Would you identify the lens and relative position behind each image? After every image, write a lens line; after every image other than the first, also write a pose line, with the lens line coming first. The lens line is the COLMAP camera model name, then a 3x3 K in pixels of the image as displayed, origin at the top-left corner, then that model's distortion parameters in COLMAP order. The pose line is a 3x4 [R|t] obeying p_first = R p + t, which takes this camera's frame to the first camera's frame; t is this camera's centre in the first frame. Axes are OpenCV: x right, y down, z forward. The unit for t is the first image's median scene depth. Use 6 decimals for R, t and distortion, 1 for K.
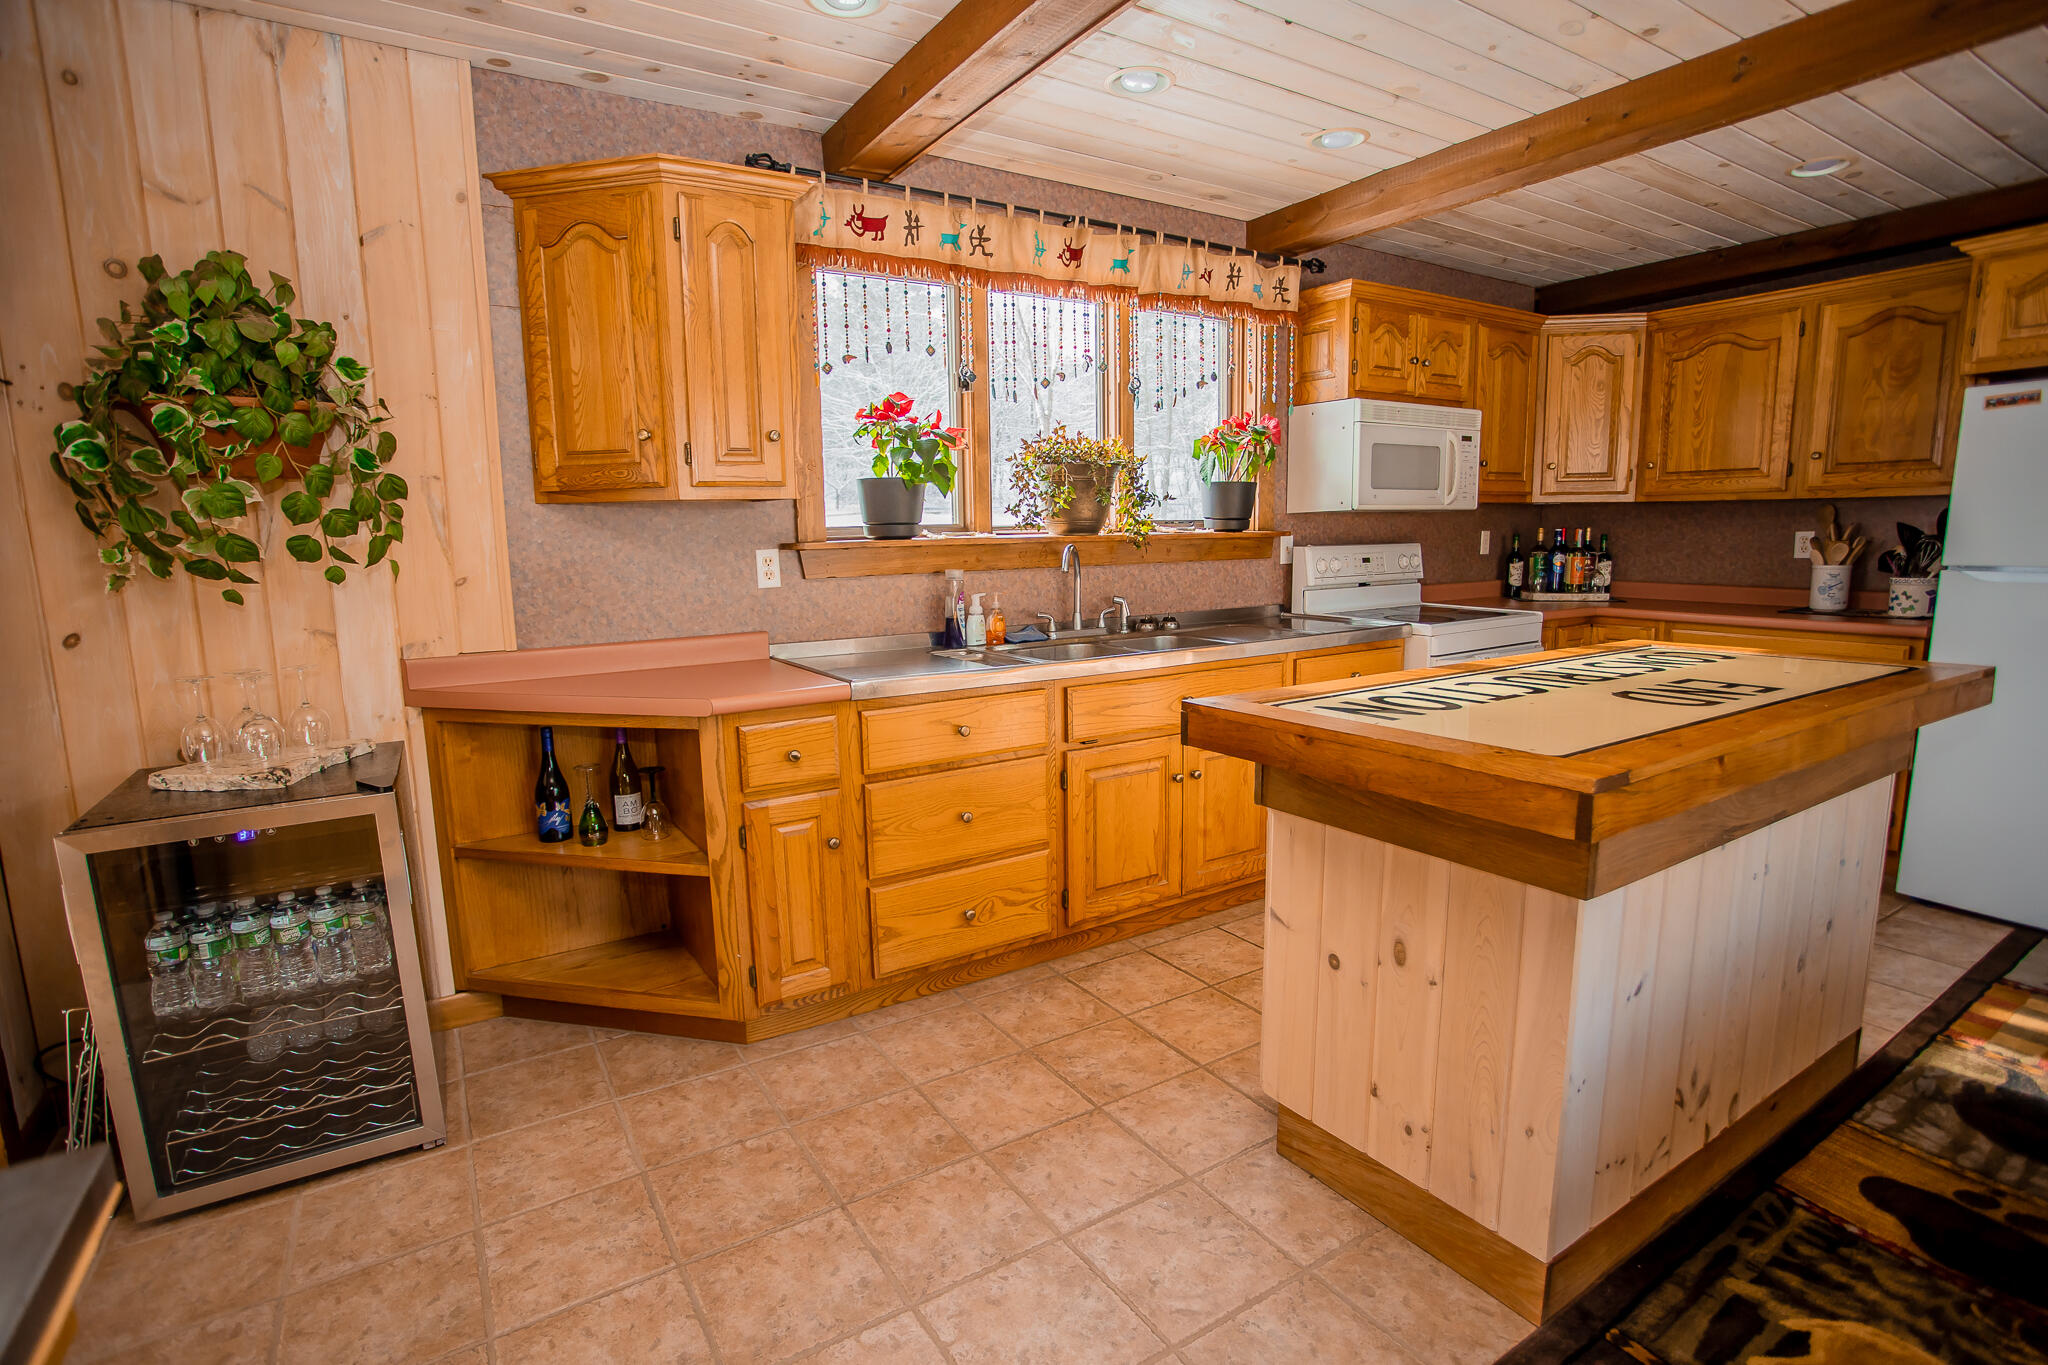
lens RADIAL K [[995.4, 0, 1018.4], [0, 995.4, 686.3], [0, 0, 1]] dist [-0.074339, 0.036302]
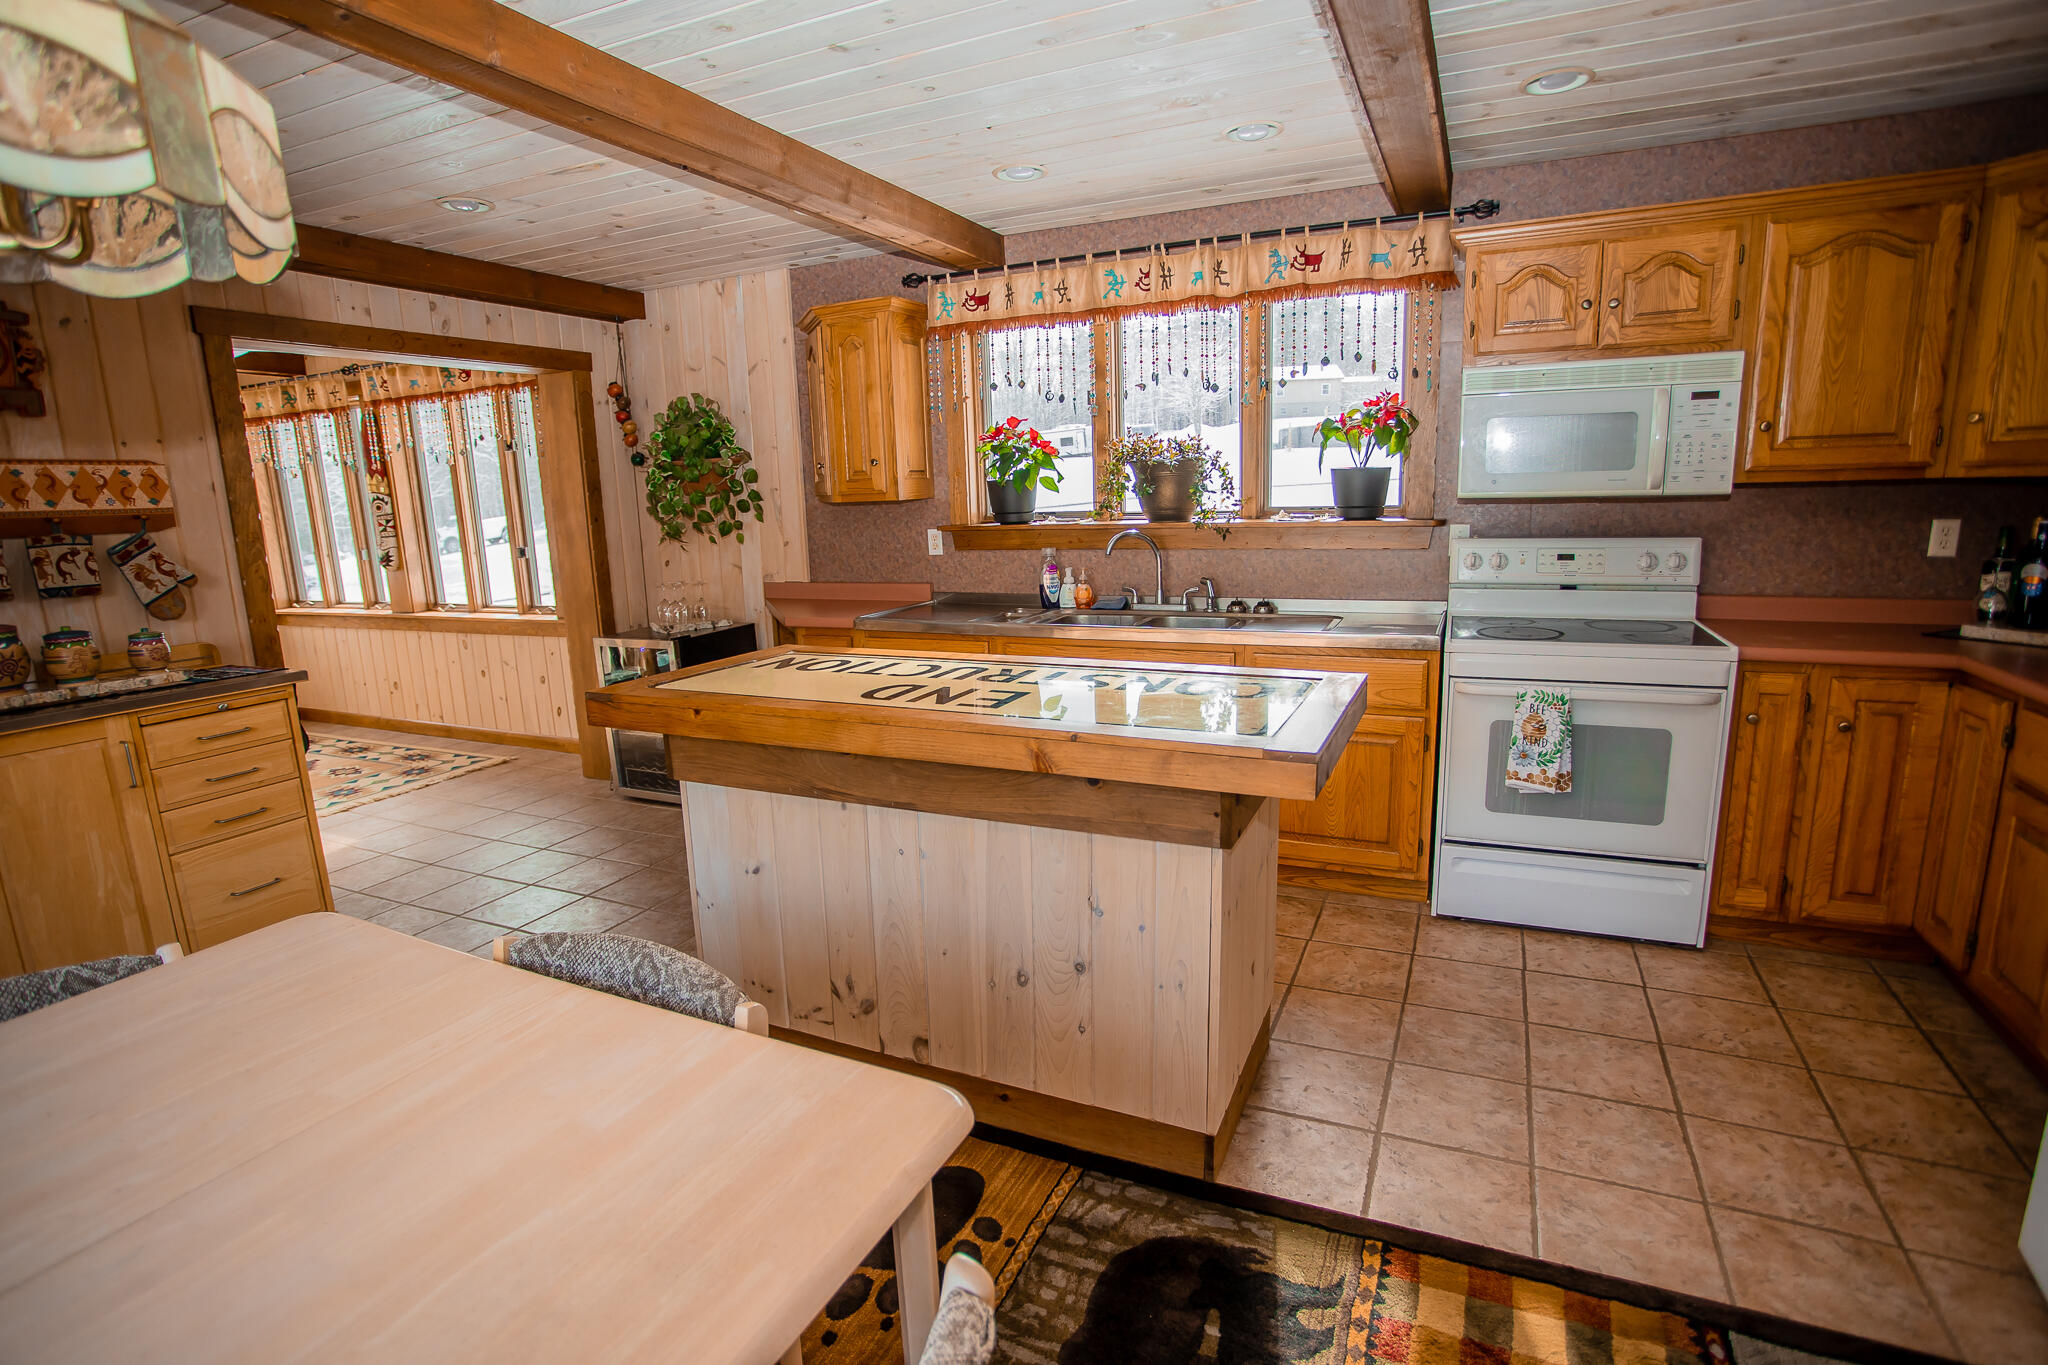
lens RADIAL K [[995.4, 0, 1018.4], [0, 995.4, 686.3], [0, 0, 1]] dist [-0.074339, 0.036302]
pose [[0.540390, 0.164984, -0.825081, 1.133963], [-0.109633, 0.986035, 0.125363, -0.107595], [0.834242, 0.022711, 0.550931, 0.275811]]
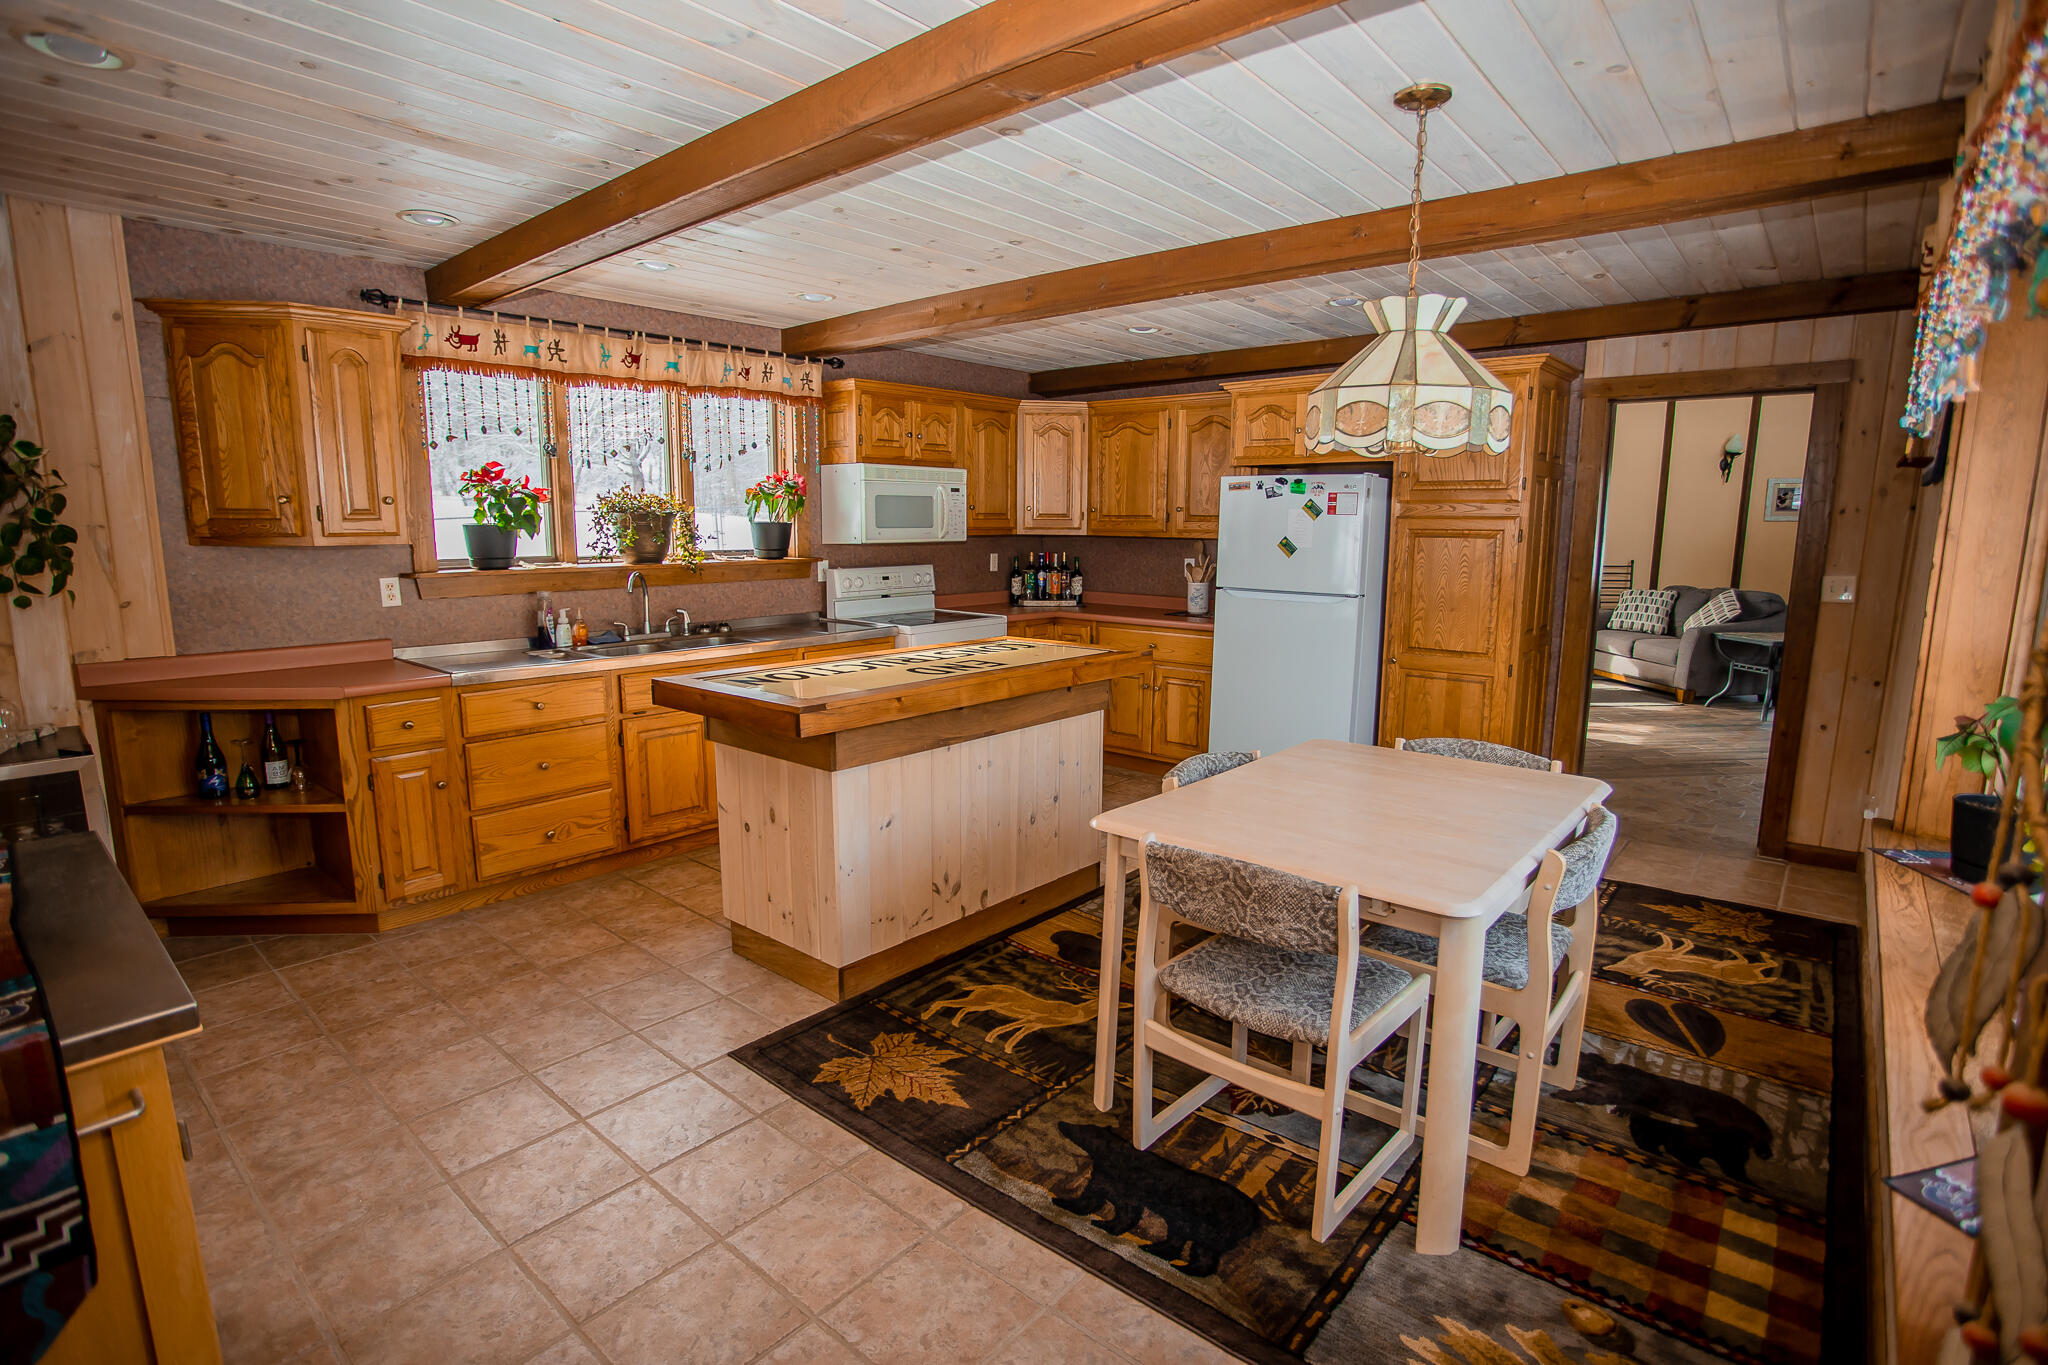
lens RADIAL K [[1002.6, 0, 1019.0], [0, 1002.6, 688.7], [0, 0, 1]] dist [-0.079319, 0.039734]
pose [[0.956400, -0.025854, 0.290913, 0.178399], [0.023642, 0.999659, 0.011116, 0.018384], [-0.291101, -0.003754, 0.956685, -0.526813]]
